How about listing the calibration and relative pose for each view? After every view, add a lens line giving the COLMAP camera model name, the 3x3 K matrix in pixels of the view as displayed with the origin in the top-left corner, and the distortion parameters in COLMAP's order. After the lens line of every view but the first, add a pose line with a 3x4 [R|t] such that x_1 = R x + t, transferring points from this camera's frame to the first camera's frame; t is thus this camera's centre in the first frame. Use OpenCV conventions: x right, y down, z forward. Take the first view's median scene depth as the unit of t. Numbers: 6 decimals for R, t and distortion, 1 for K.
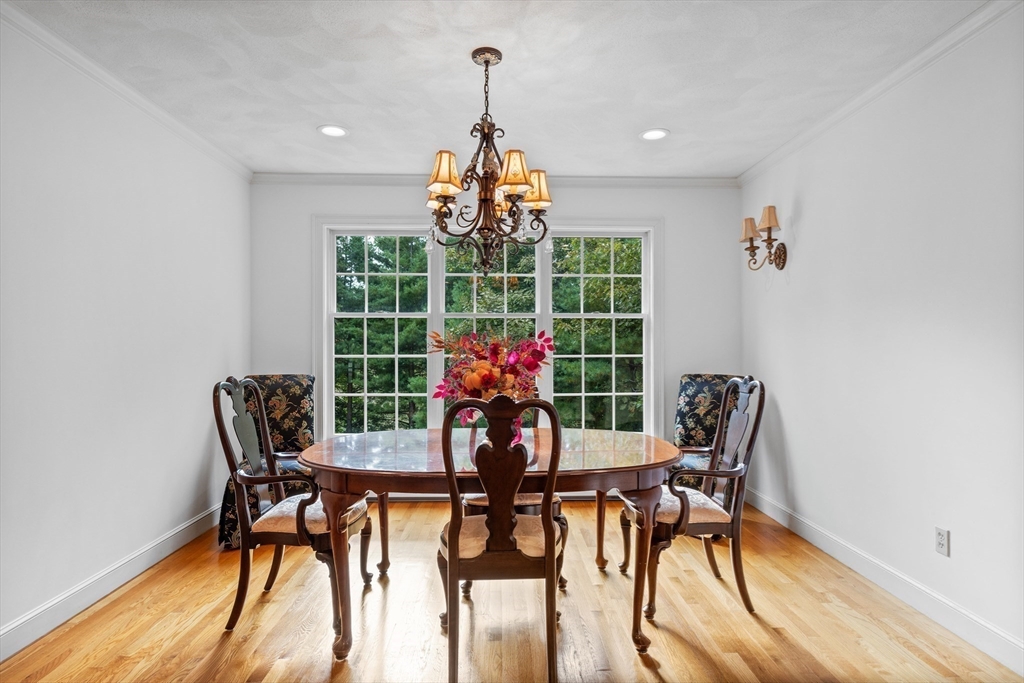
lens RADIAL K [[549.0, 0, 513.3], [0, 549.0, 342.4], [0, 0, 1]] dist [0.002775, 0.000119]
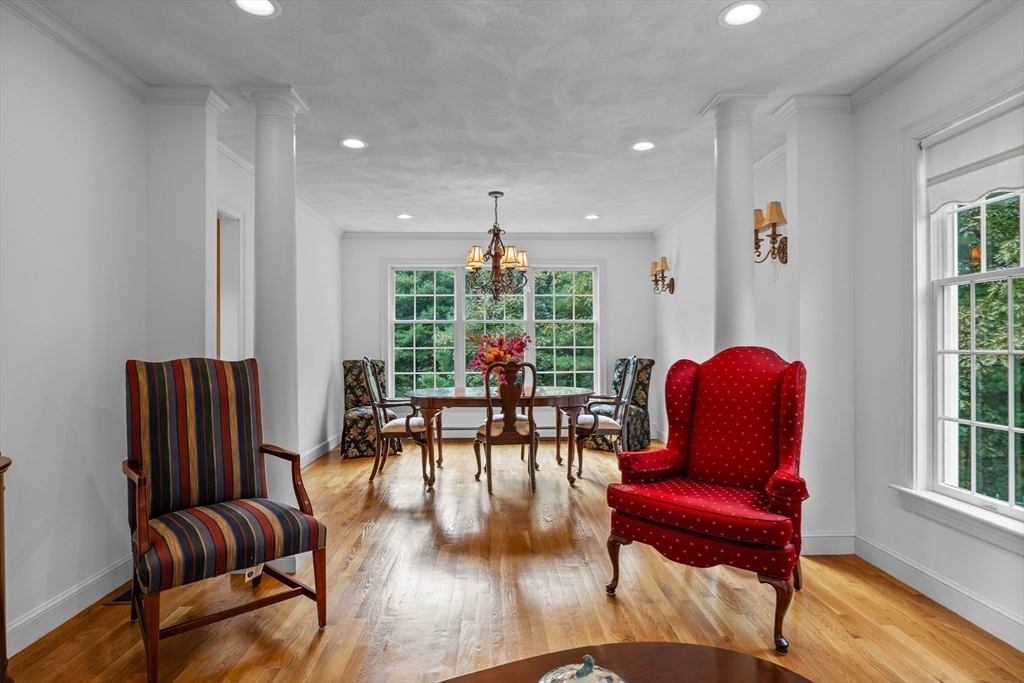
lens RADIAL K [[549.0, 0, 510.8], [0, 549.0, 344.3], [0, 0, 1]] dist [0.002775, 0.000119]
pose [[0.999985, -0.004542, 0.003015, -0.003196], [0.004521, 0.999967, 0.006759, 0.007337], [-0.003046, -0.006745, 0.999973, -0.892026]]
